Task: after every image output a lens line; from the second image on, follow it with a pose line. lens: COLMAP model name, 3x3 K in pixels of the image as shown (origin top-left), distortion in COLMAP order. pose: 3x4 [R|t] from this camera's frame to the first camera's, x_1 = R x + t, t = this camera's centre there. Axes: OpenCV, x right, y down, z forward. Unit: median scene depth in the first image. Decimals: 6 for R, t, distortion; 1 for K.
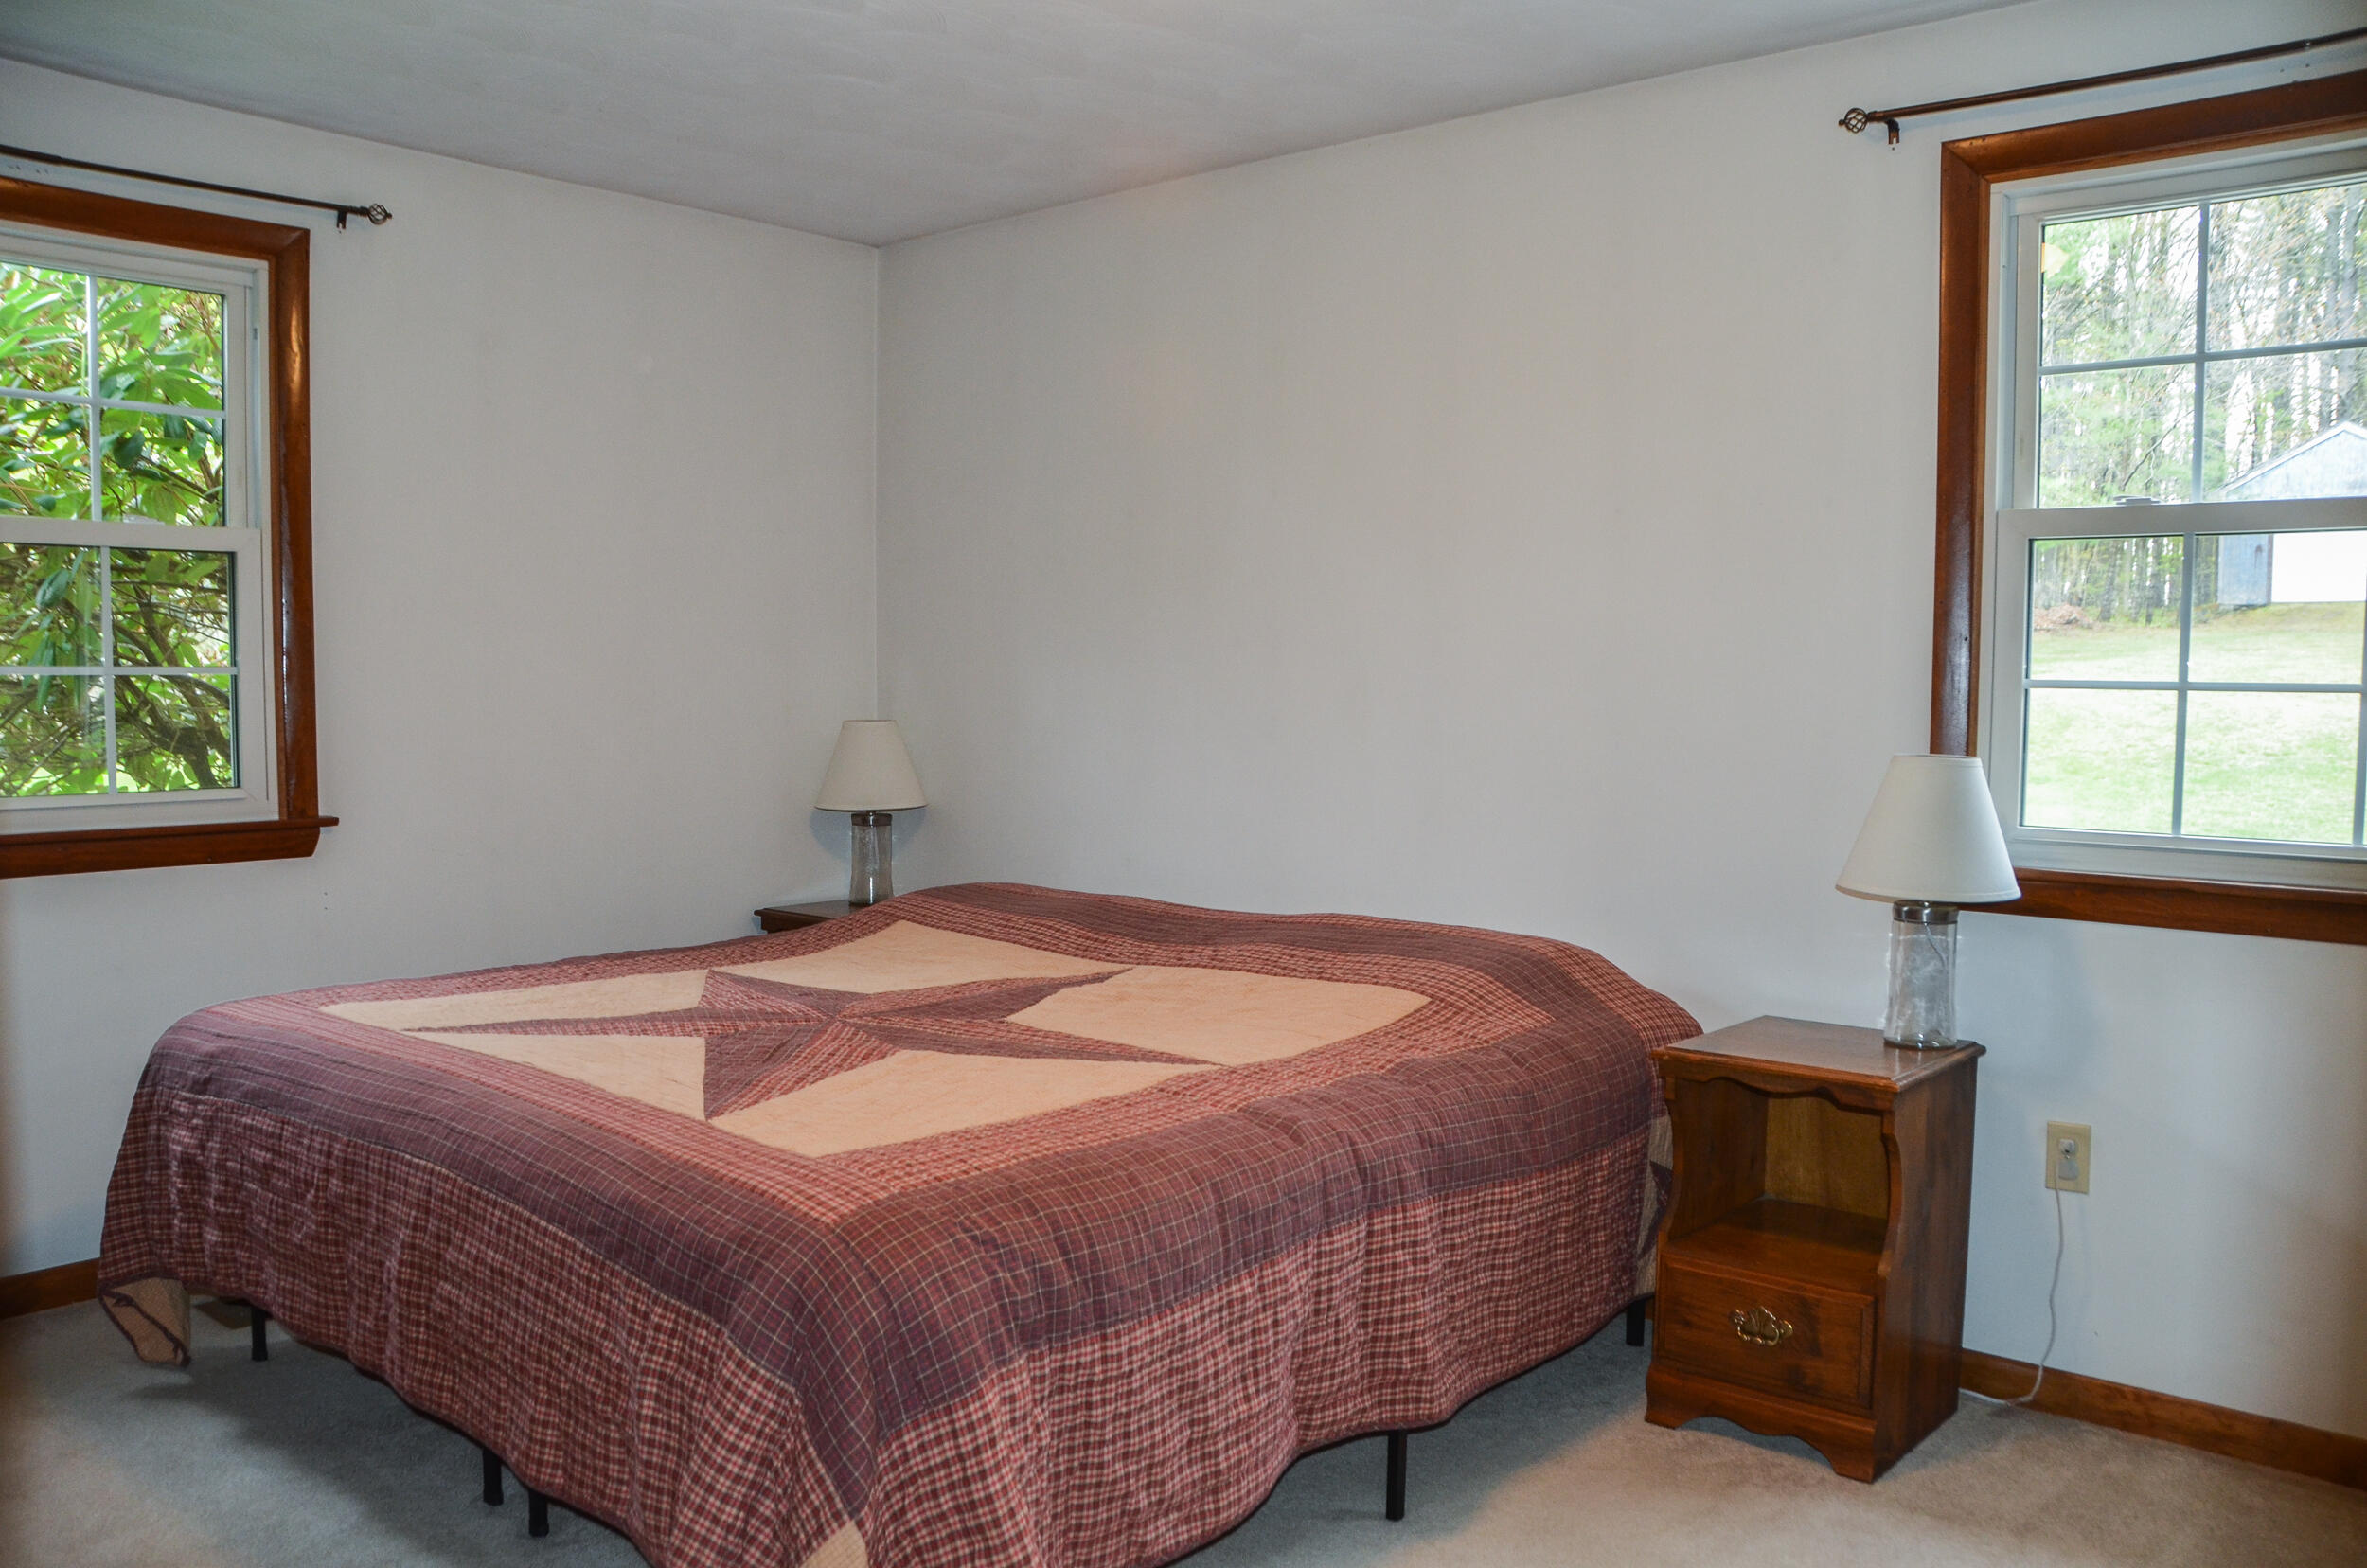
lens RADIAL K [[1842.9, 0, 1174.9], [0, 1842.9, 820.6], [0, 0, 1]] dist [-0.162265, 0.116160]
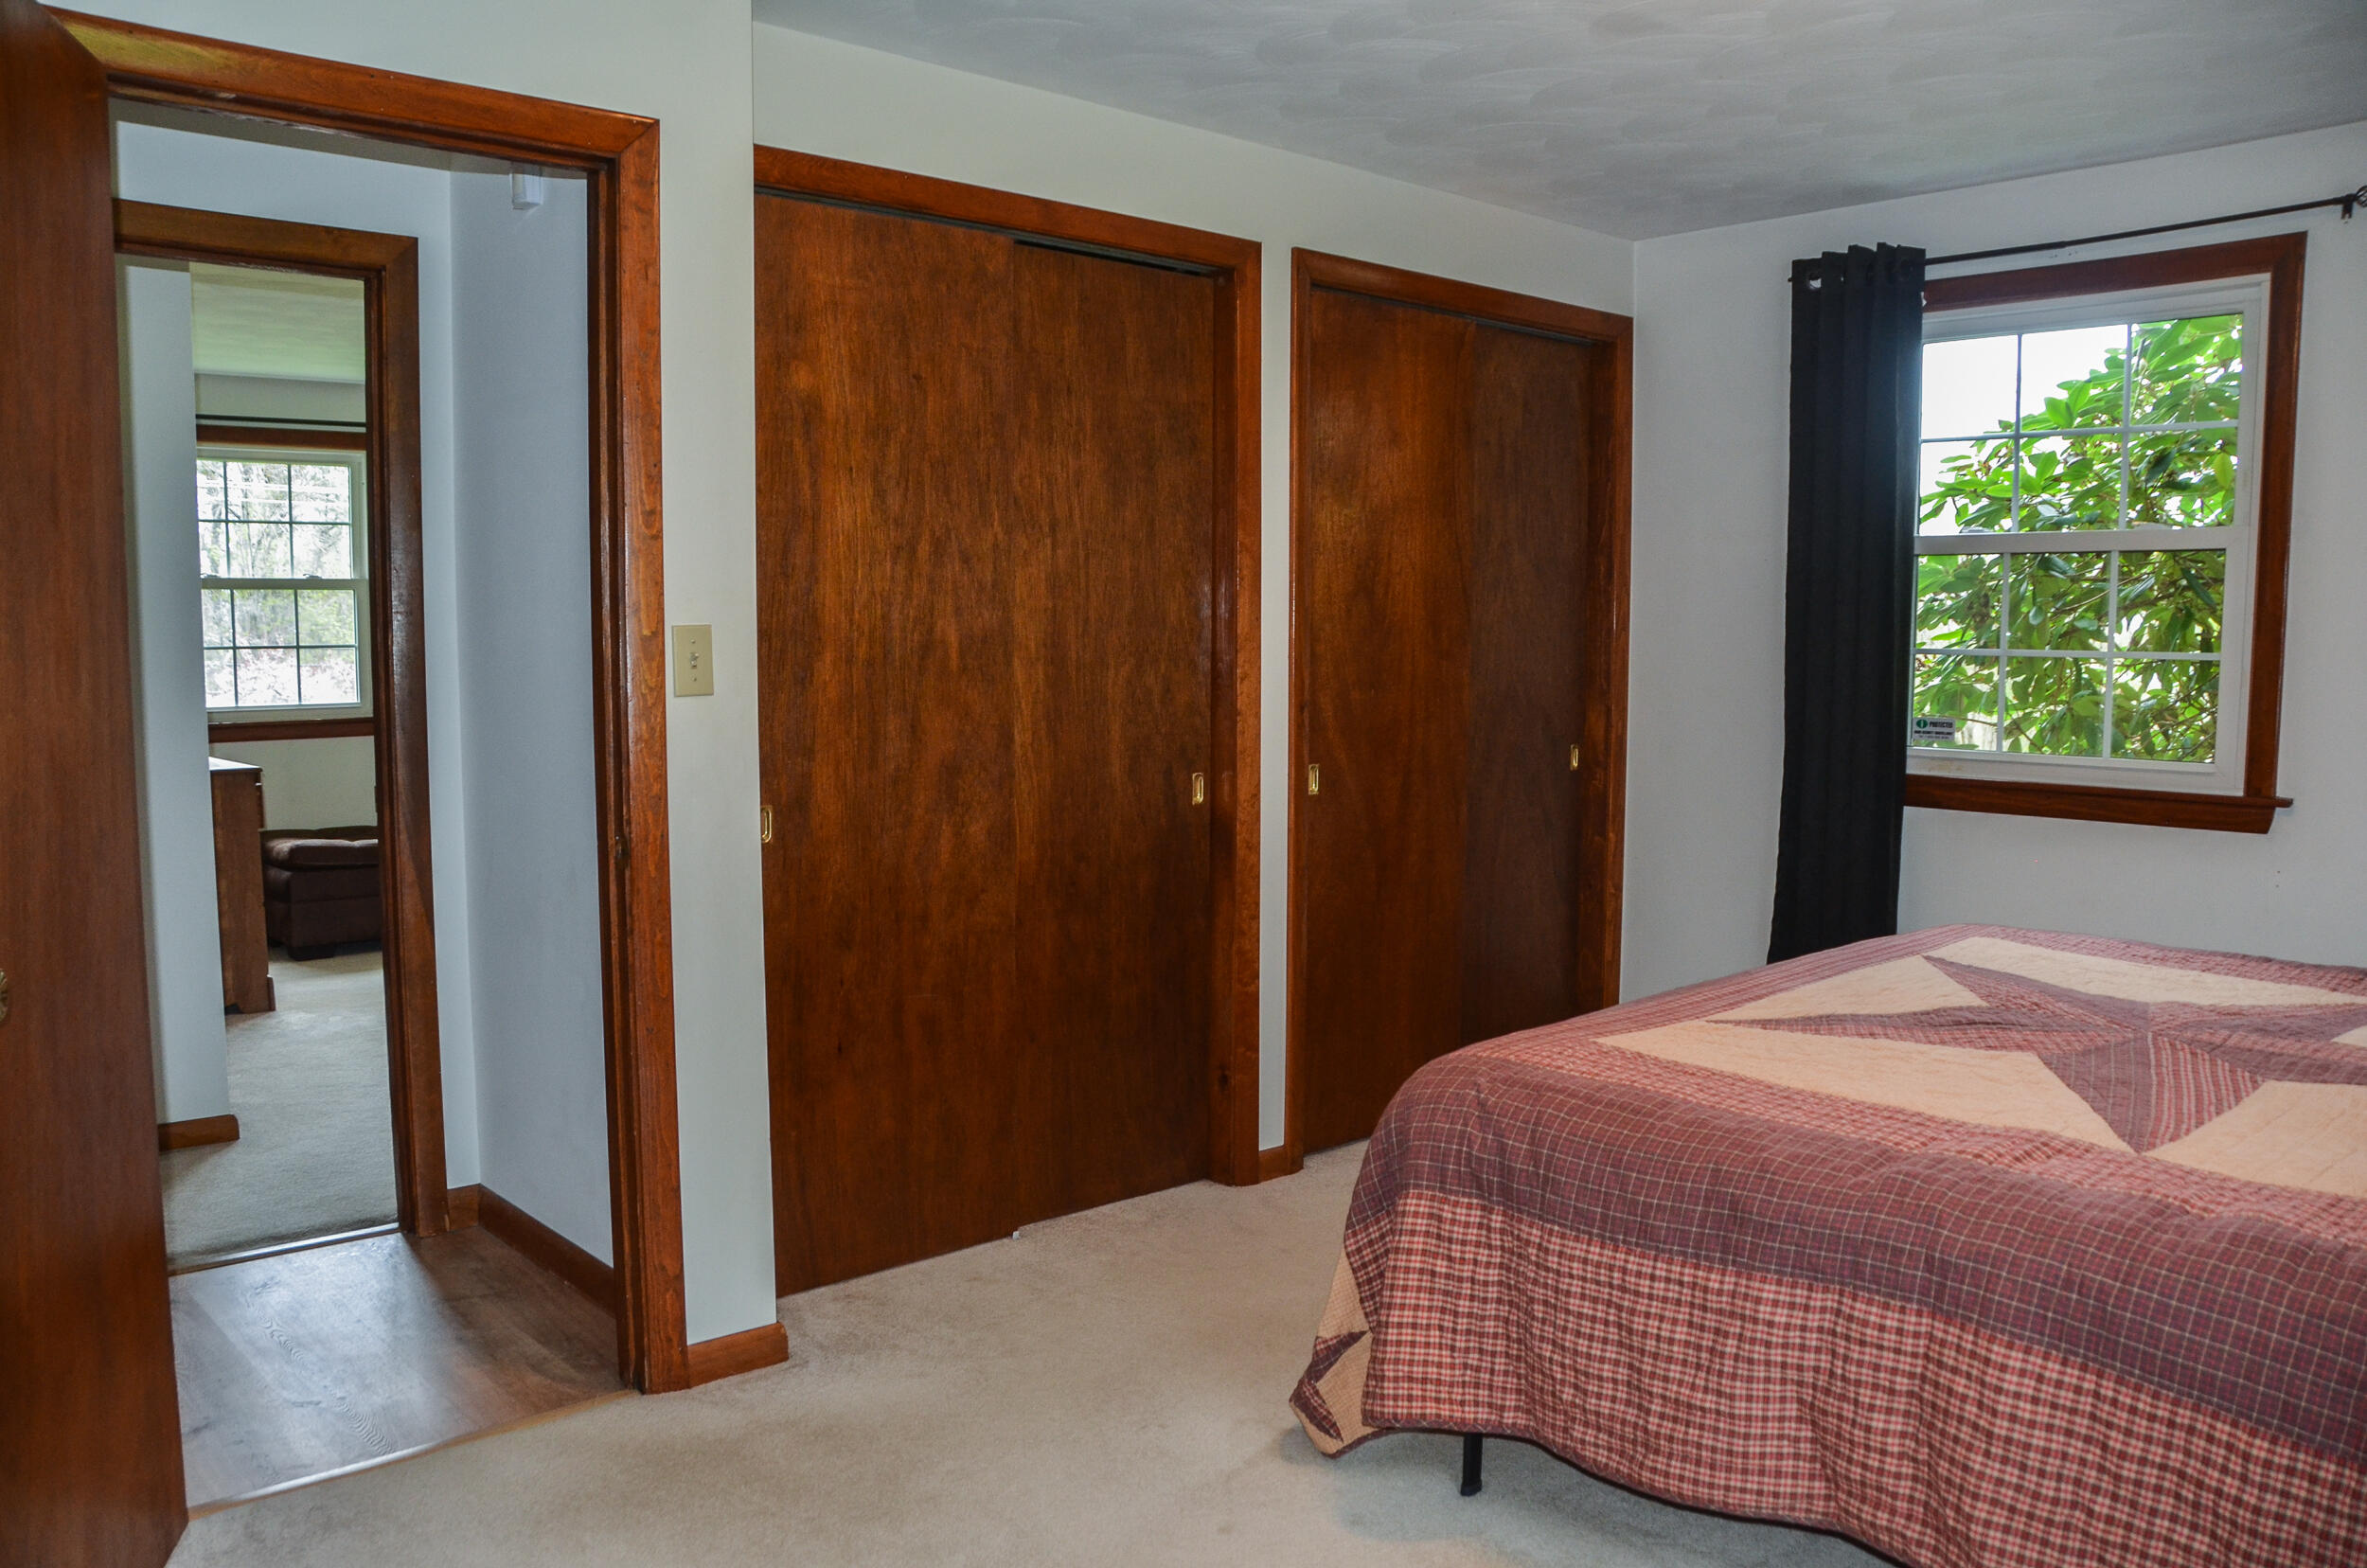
lens RADIAL K [[1842.9, 0, 1174.9], [0, 1842.9, 820.6], [0, 0, 1]] dist [-0.162265, 0.116160]
pose [[-0.132453, 0.090356, -0.987062, 0.947849], [-0.076258, 0.991956, 0.101037, -0.066086], [0.988251, 0.088654, -0.124497, 0.744680]]
